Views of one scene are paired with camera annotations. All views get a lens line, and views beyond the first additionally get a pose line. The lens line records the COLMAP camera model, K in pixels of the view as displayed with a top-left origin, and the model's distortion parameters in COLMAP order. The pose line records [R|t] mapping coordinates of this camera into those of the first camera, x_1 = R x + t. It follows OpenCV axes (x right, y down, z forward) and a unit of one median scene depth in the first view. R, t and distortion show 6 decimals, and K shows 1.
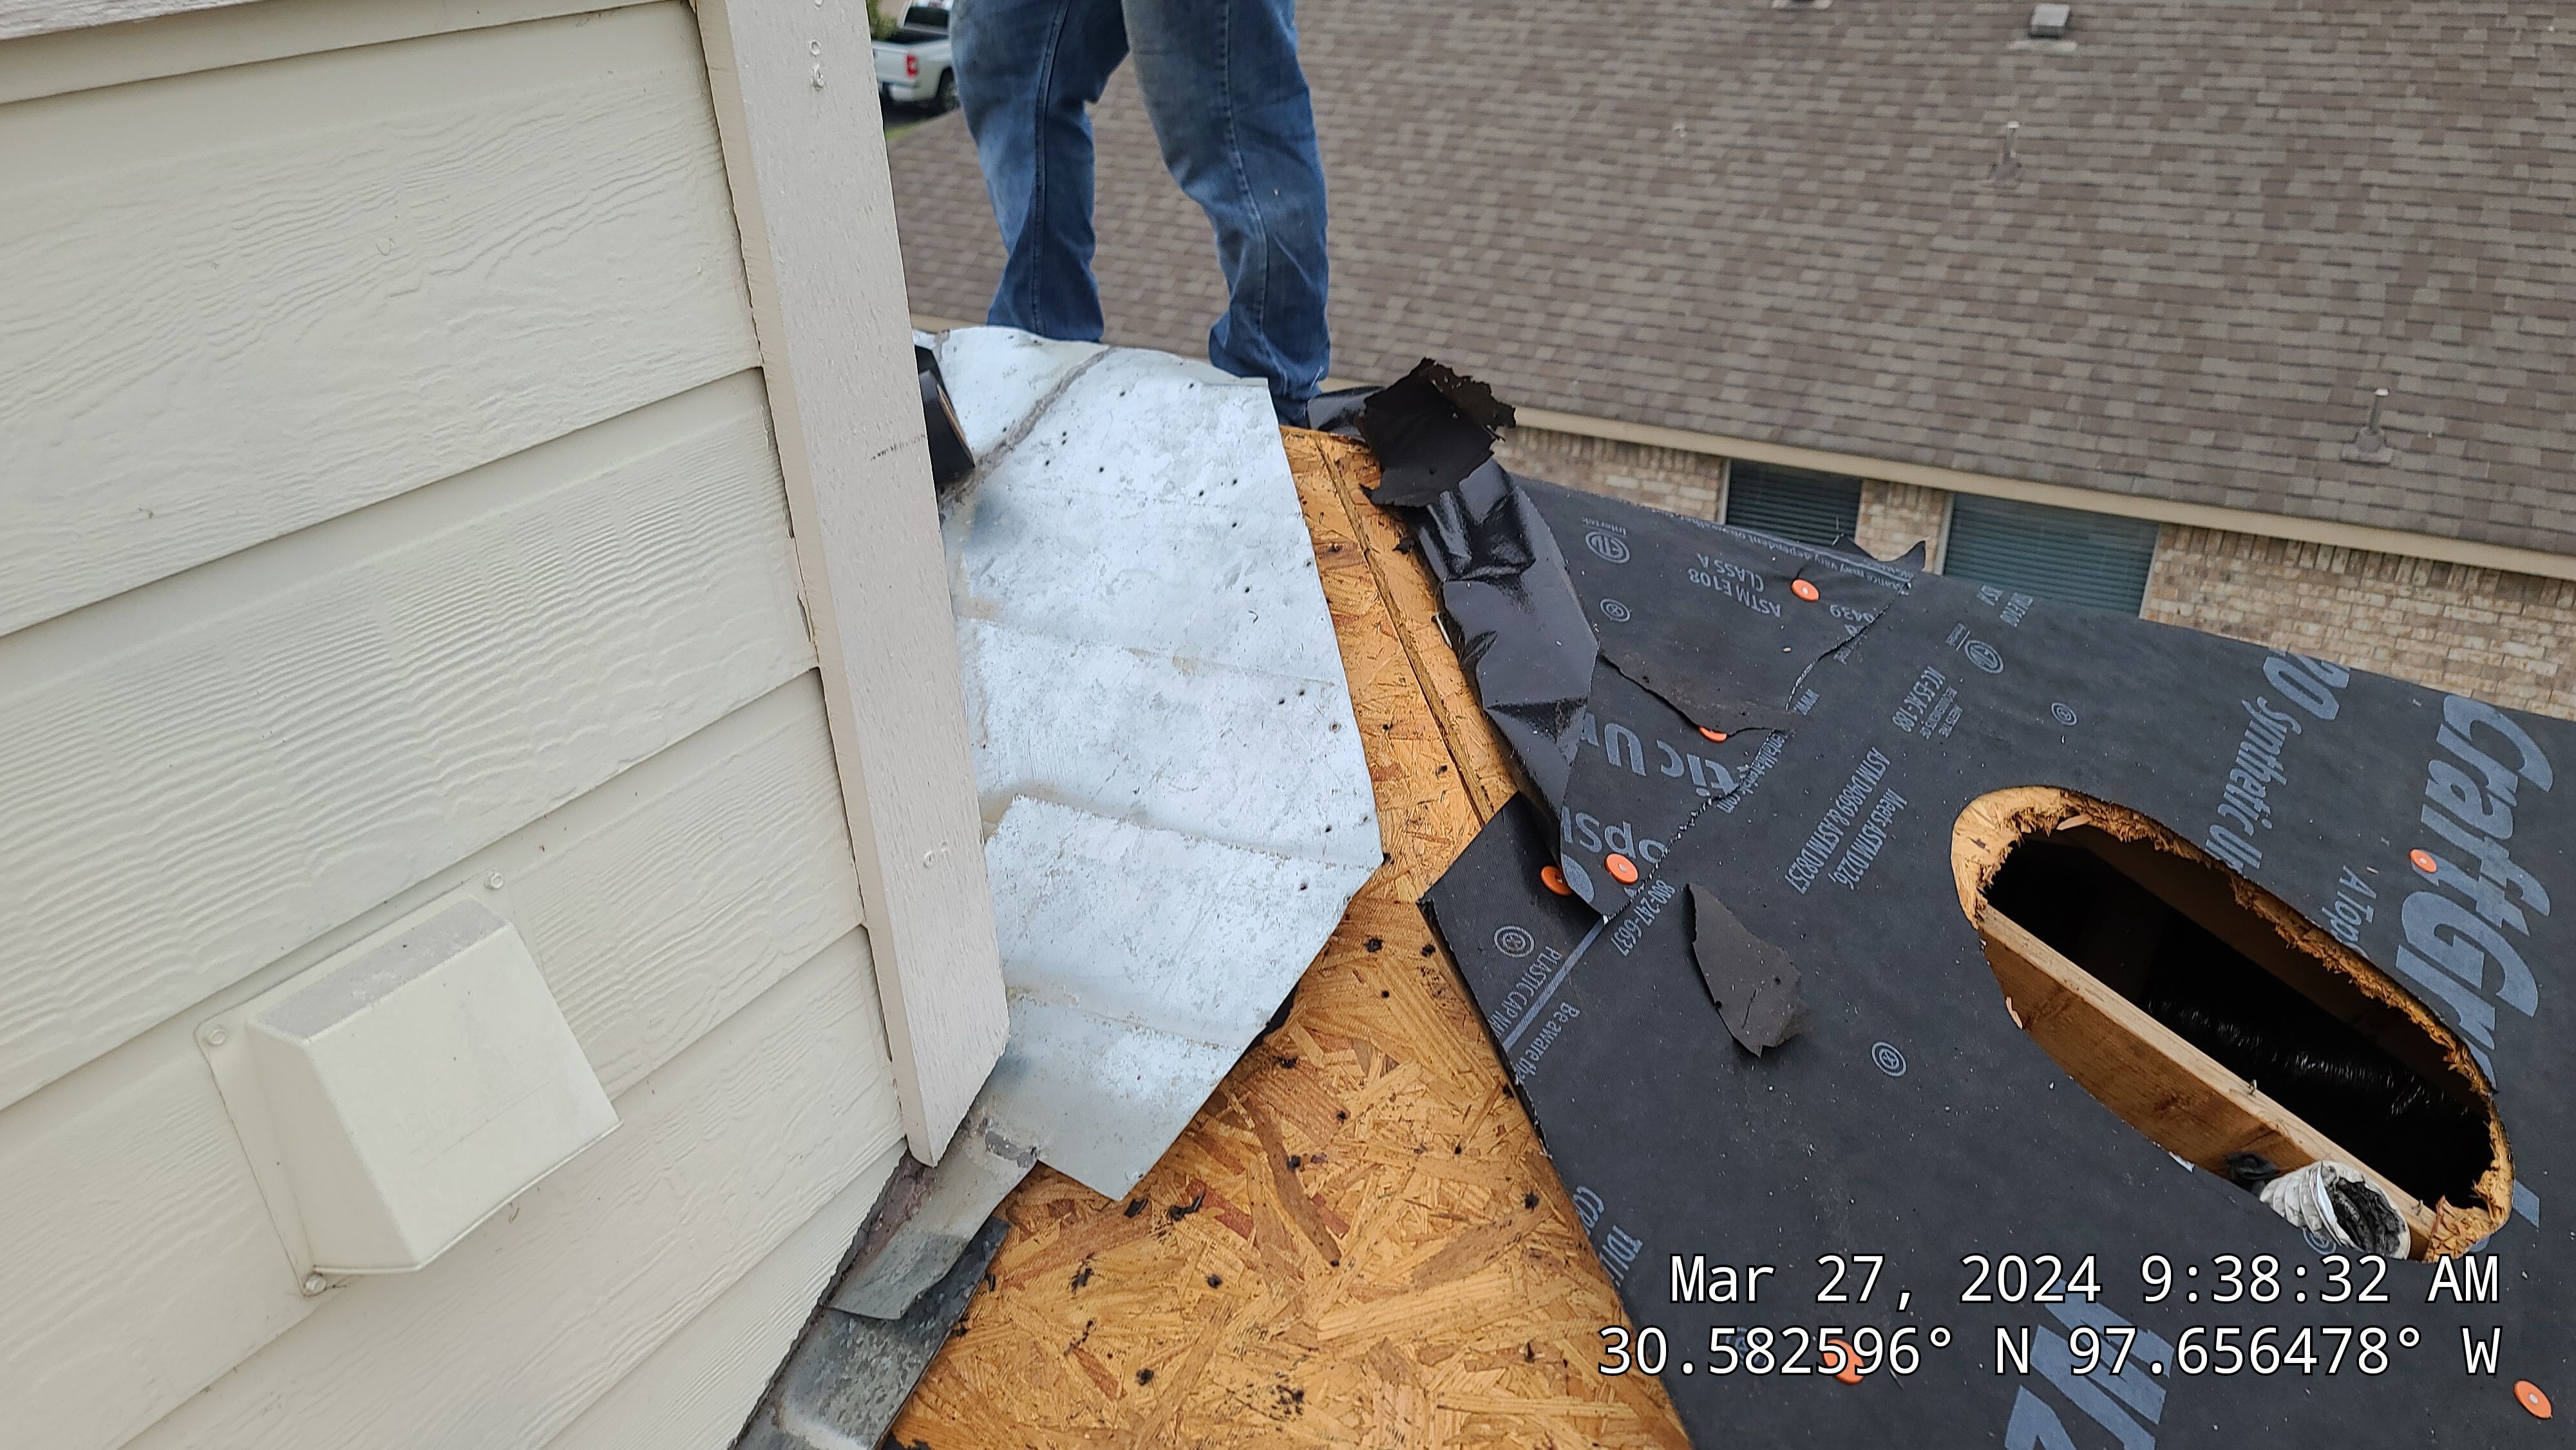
lens RADIAL K [[1783.2, 0, 1285.2], [0, 1783.2, 723.8], [0, 0, 1]] dist [0.090015, -0.041744]
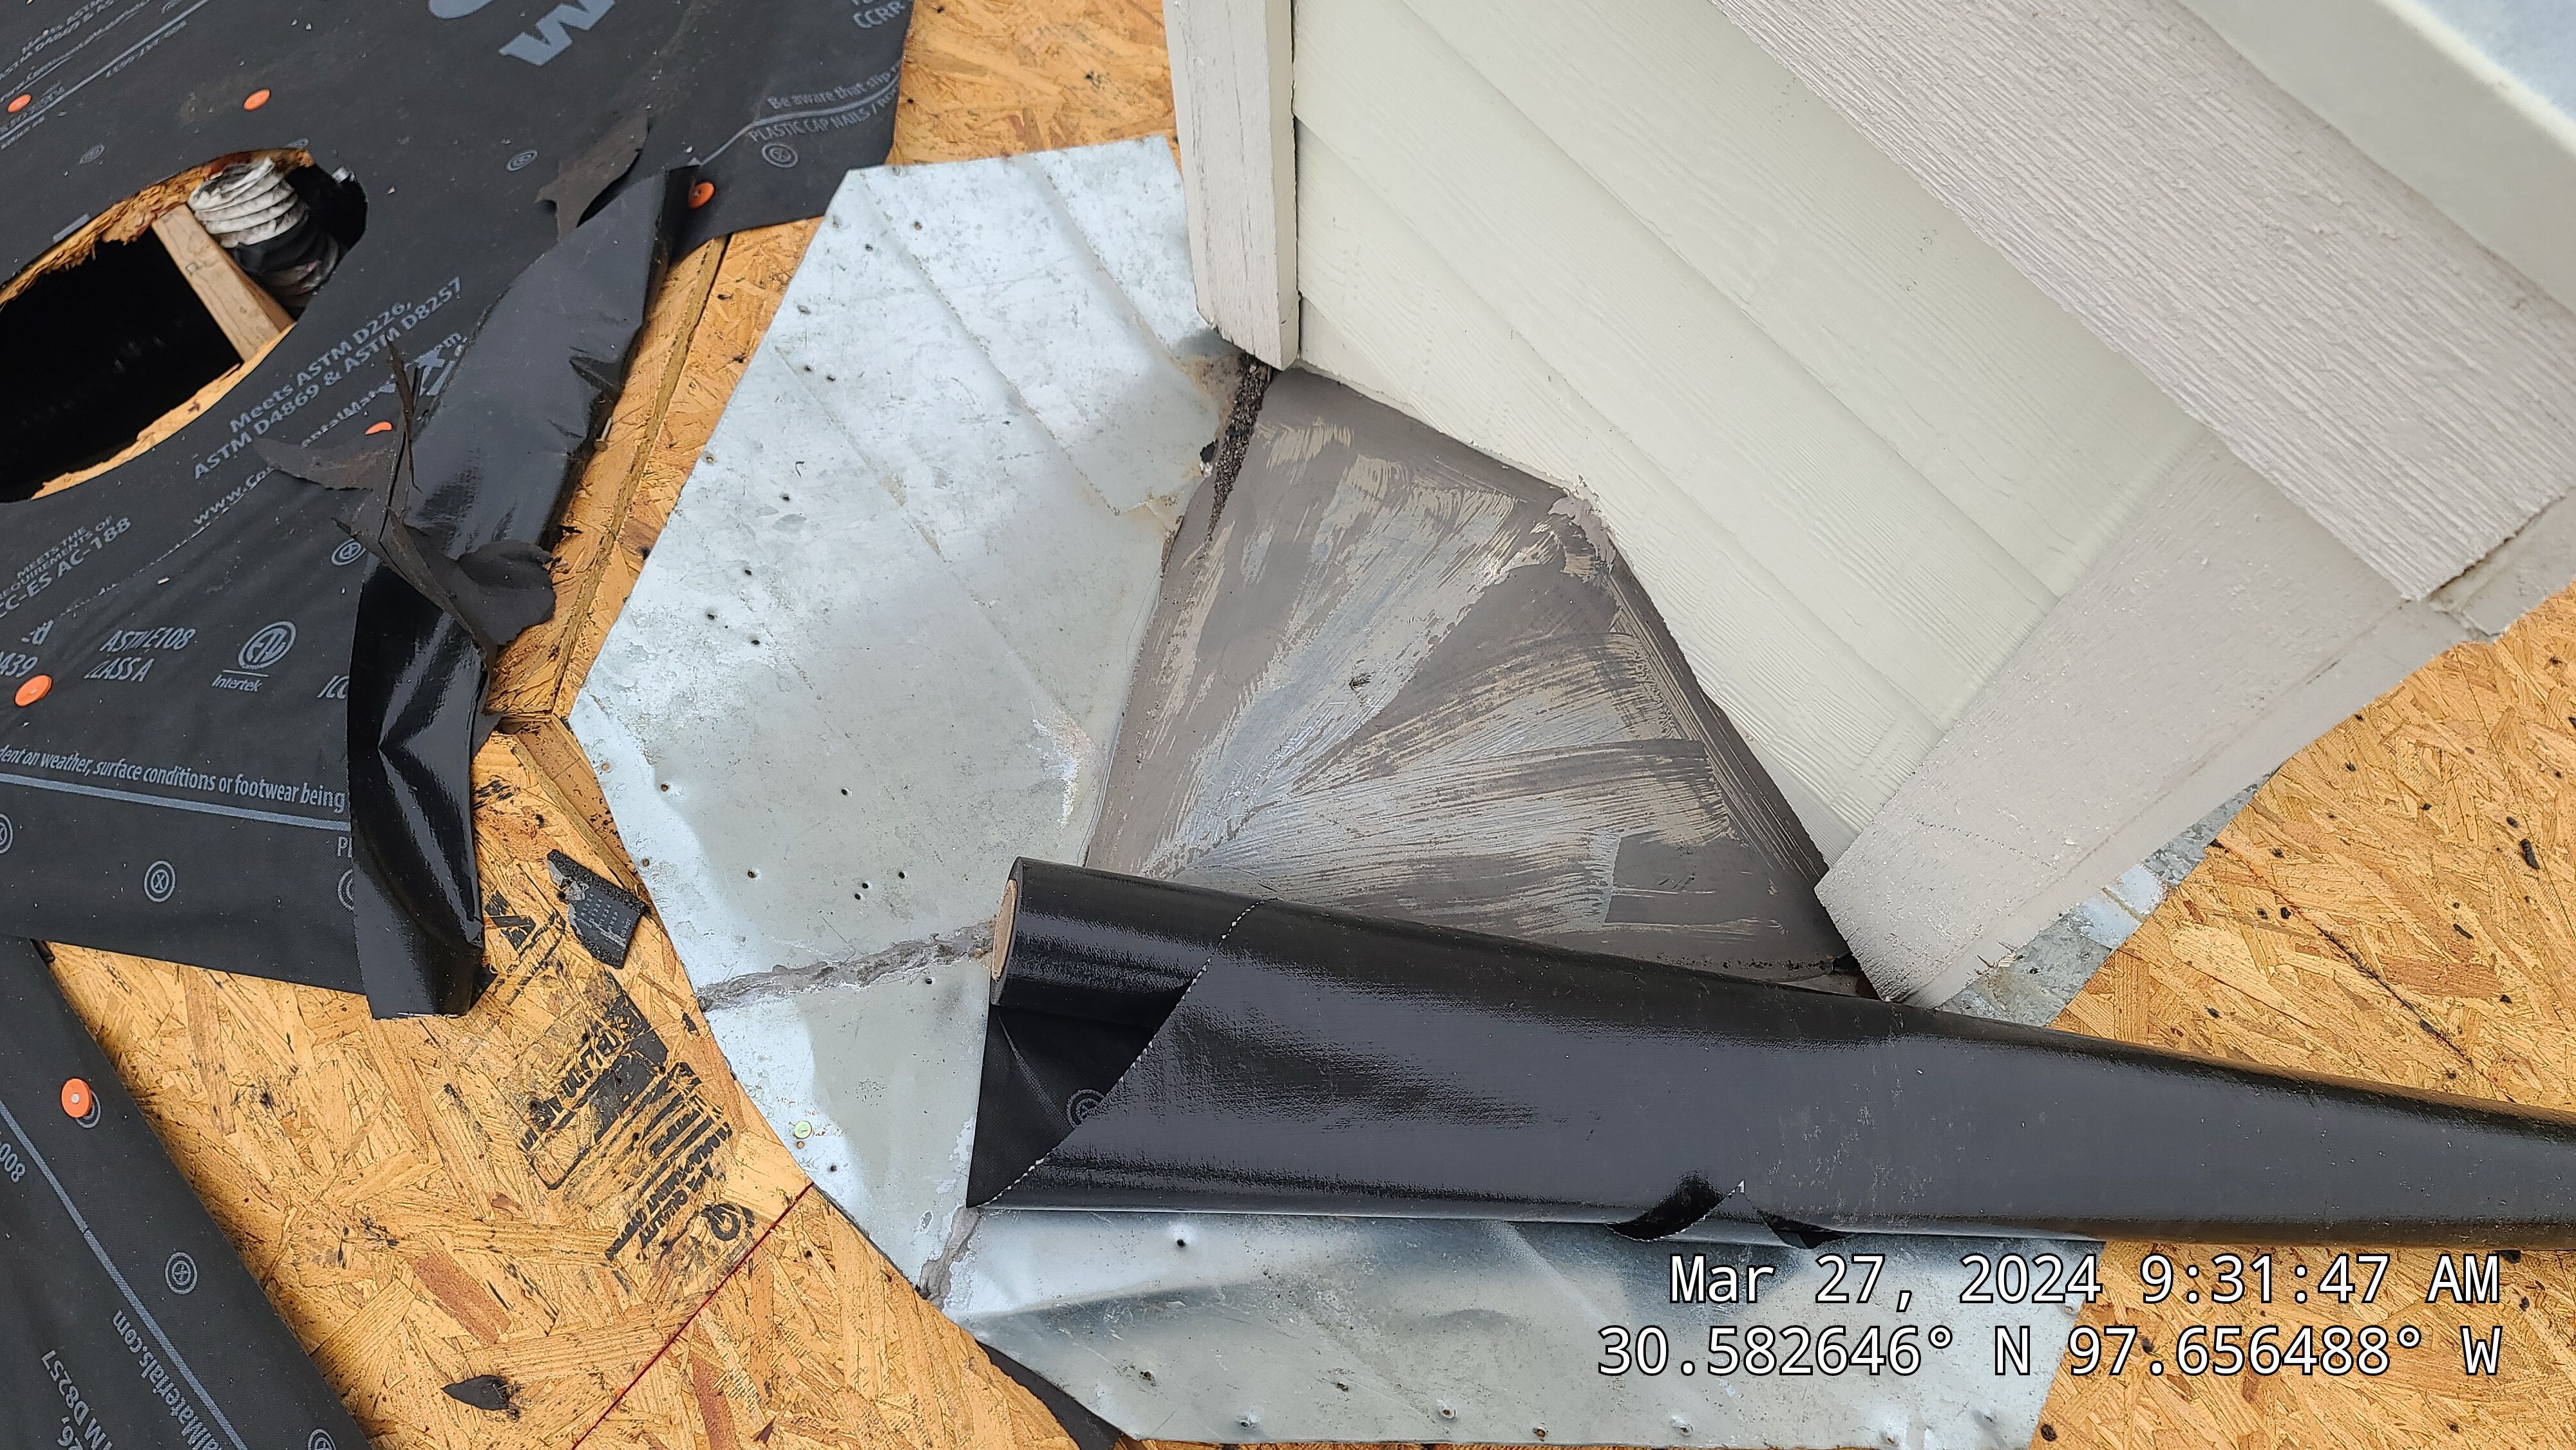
lens RADIAL K [[1783.2, 0, 1287.6], [0, 1783.2, 720.5], [0, 0, 1]] dist [0.090015, -0.041744]
pose [[-0.944630, -0.290061, 0.153423, -0.435571], [0.210459, -0.176835, 0.961476, -0.923314], [-0.251756, 0.940529, 0.228090, 0.900212]]
